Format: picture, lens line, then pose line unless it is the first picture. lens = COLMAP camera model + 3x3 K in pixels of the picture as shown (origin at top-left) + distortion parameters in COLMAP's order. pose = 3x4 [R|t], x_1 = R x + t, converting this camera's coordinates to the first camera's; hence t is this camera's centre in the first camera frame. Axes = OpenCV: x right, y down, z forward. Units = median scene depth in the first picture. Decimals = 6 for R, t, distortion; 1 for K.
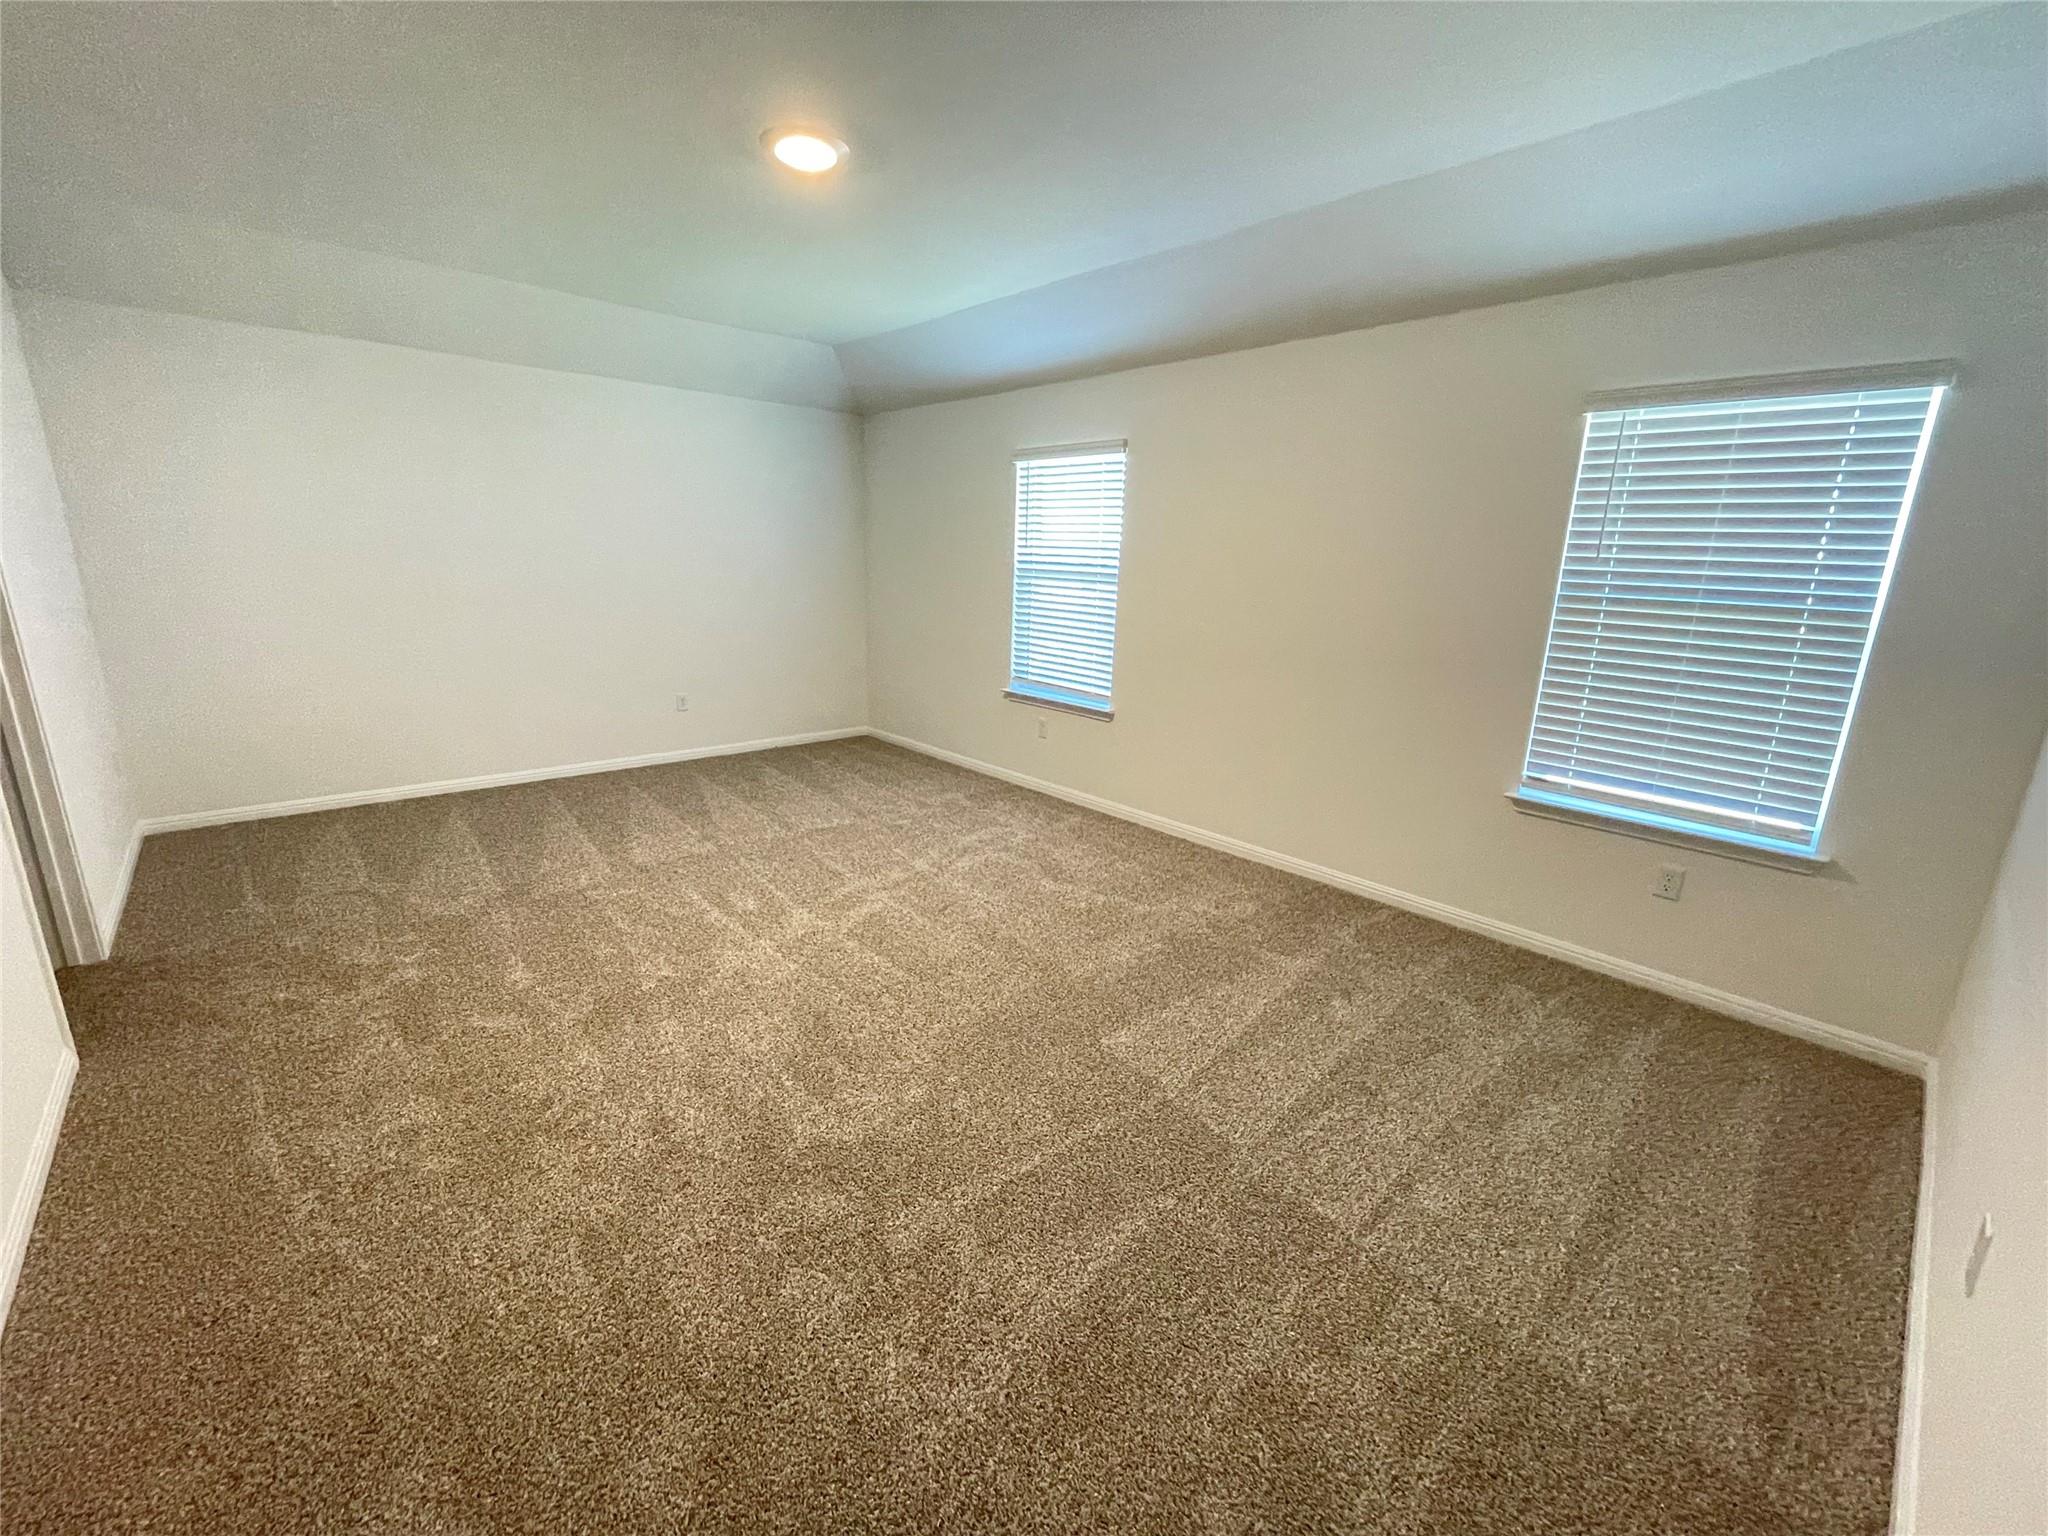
lens RADIAL K [[839.7, 0, 1021.3], [0, 839.7, 766.0], [0, 0, 1]] dist [-0.001825, 0.000083]
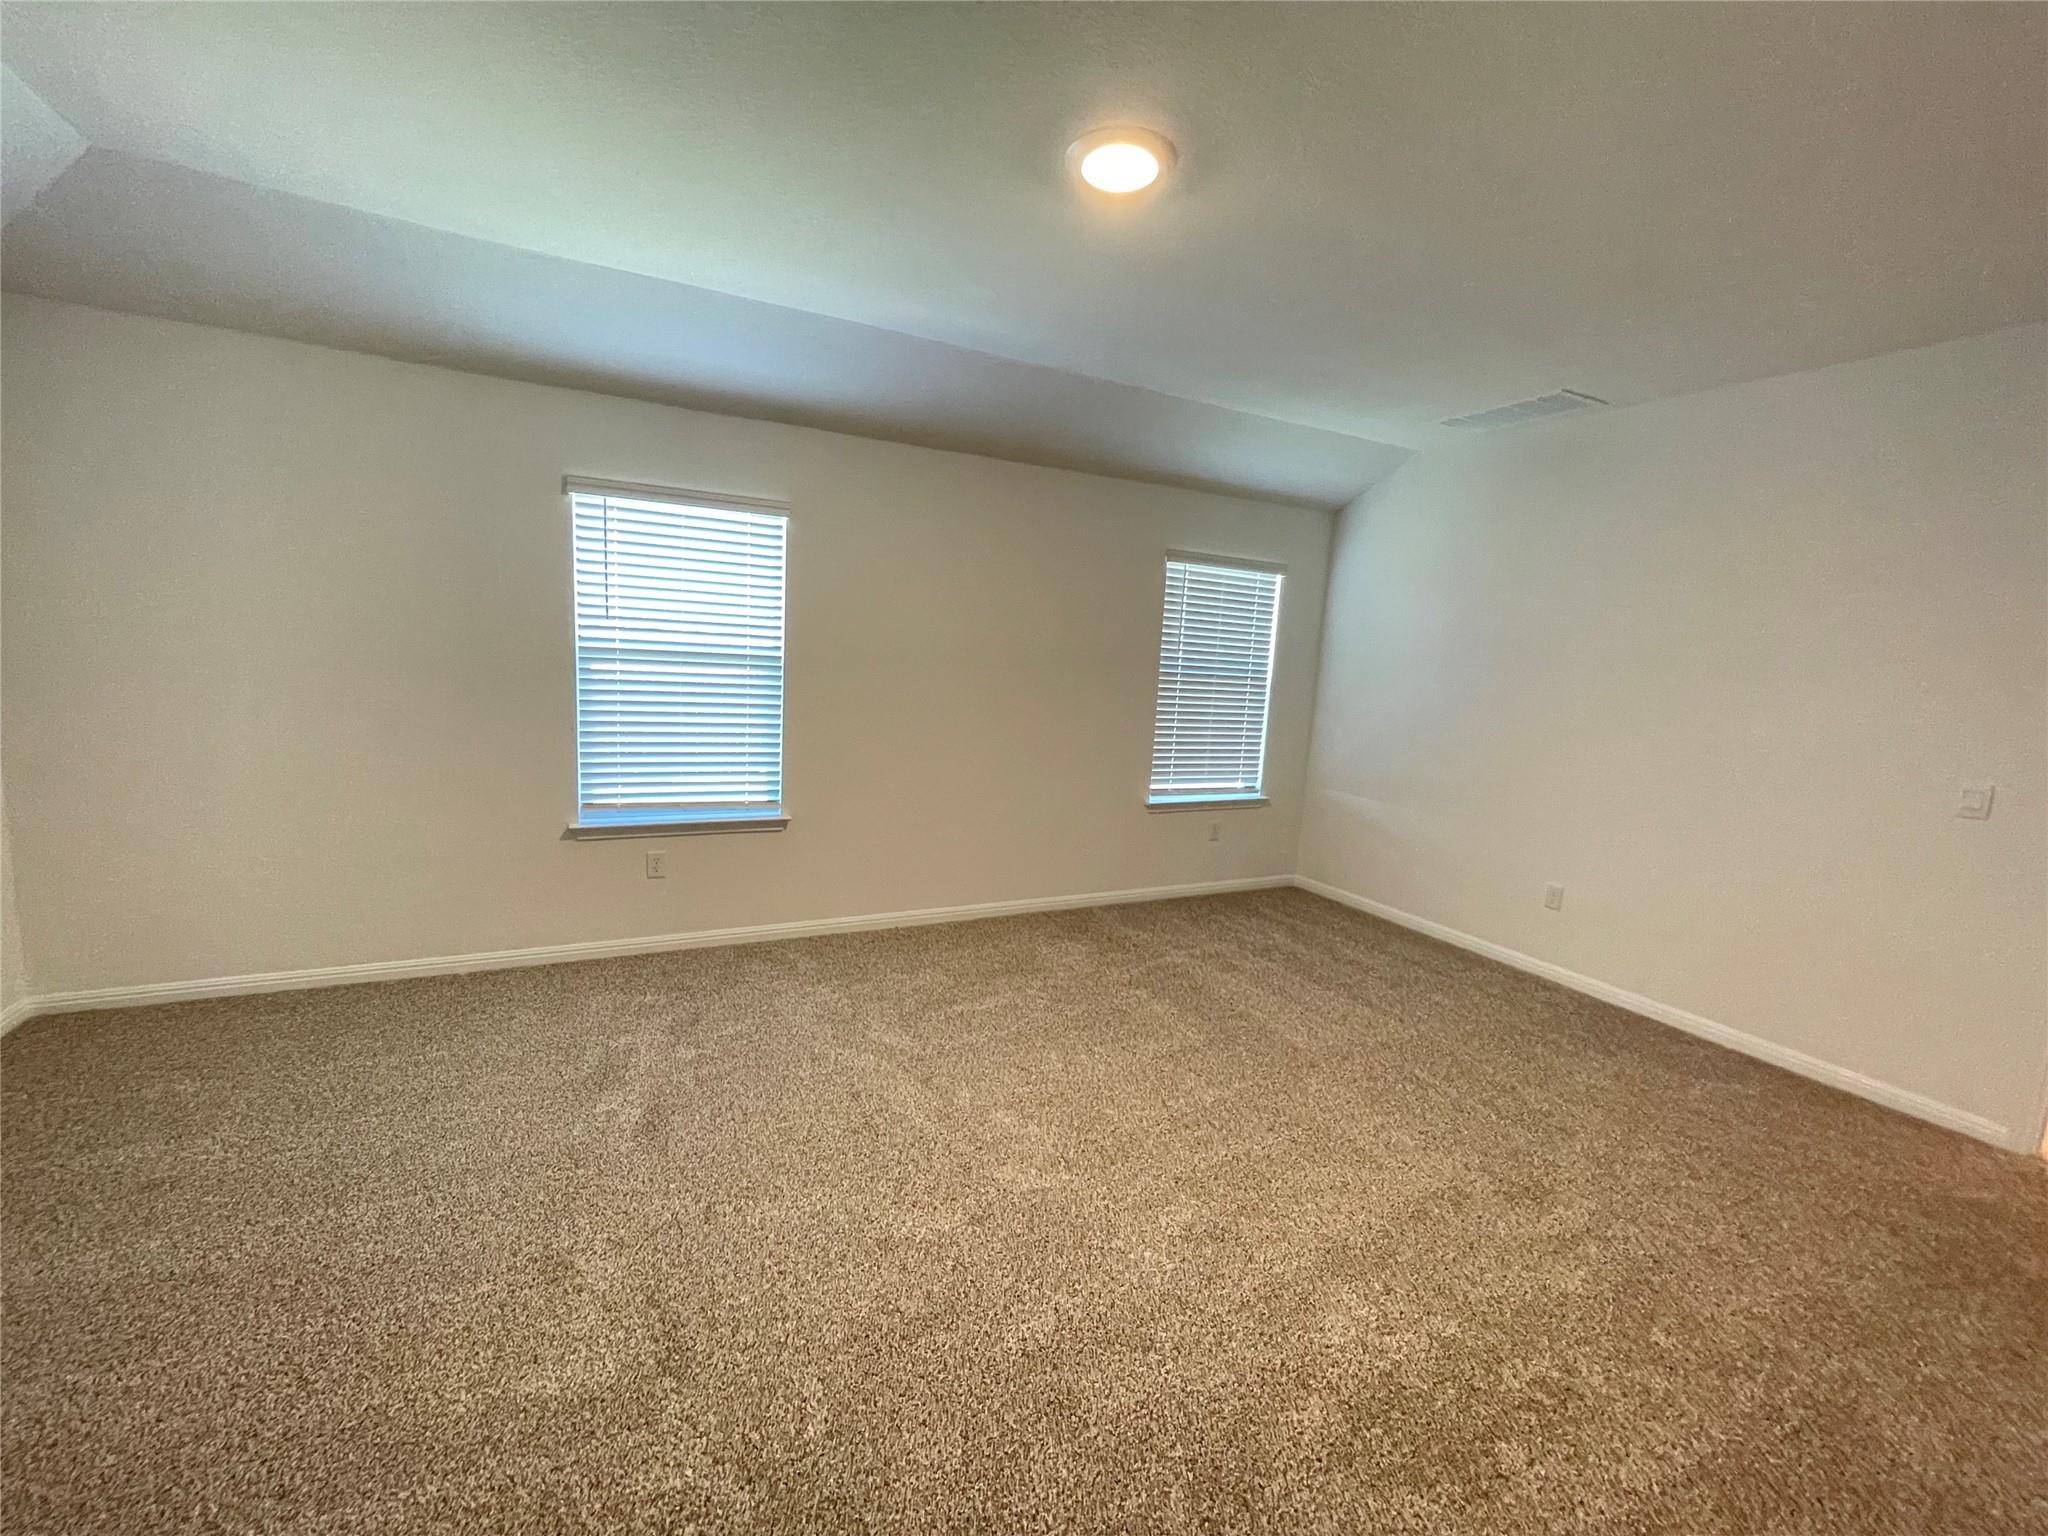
lens RADIAL K [[839.7, 0, 1021.3], [0, 839.7, 766.0], [0, 0, 1]] dist [-0.001825, 0.000083]
pose [[0.272537, -0.157919, 0.949097, -0.842460], [0.187717, 0.976209, 0.108526, -0.221805], [-0.943656, 0.148584, 0.295697, 0.712672]]
